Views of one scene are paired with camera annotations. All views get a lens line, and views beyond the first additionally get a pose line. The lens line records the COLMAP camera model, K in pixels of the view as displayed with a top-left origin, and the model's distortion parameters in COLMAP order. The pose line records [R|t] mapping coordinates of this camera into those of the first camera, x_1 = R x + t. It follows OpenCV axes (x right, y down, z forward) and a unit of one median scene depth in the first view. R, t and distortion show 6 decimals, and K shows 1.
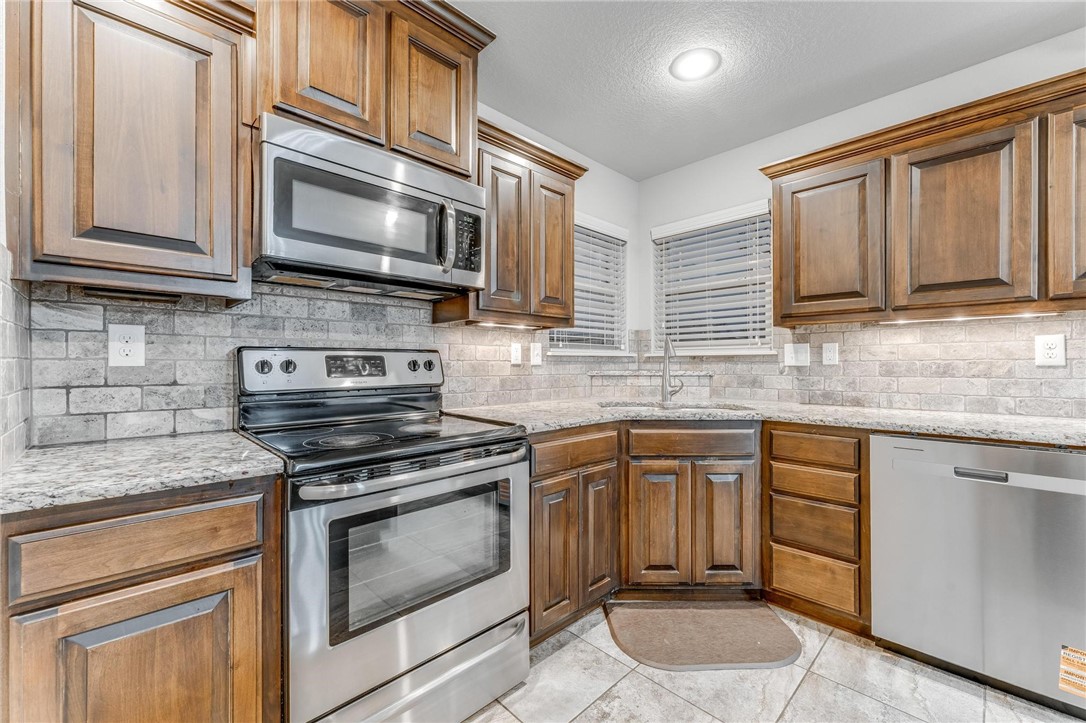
lens RADIAL K [[441.0, 0, 543.5], [0, 441.0, 363.5], [0, 0, 1]] dist [-0.000585, -0.000010]
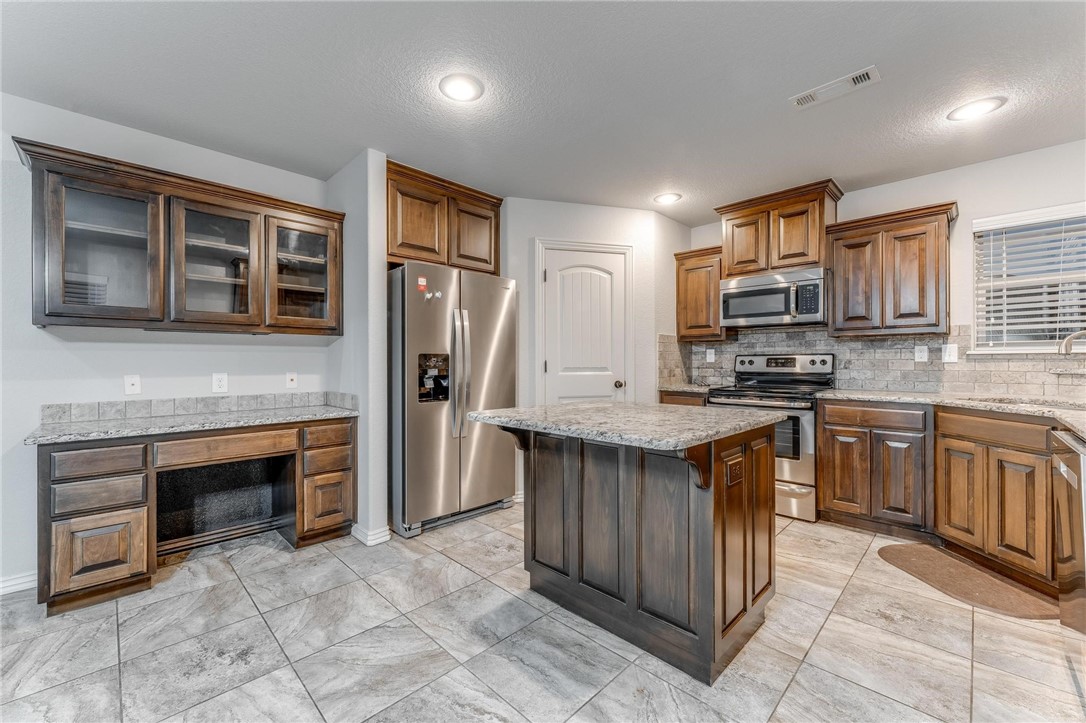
lens RADIAL K [[434.9, 0, 543.0], [0, 434.9, 361.5], [0, 0, 1]] dist [0.000210, -0.000016]
pose [[0.012931, 0.001293, -0.999916, 1.533694], [0.002588, 0.999996, 0.001327, -0.004549], [0.999913, -0.002605, 0.012927, -0.183266]]
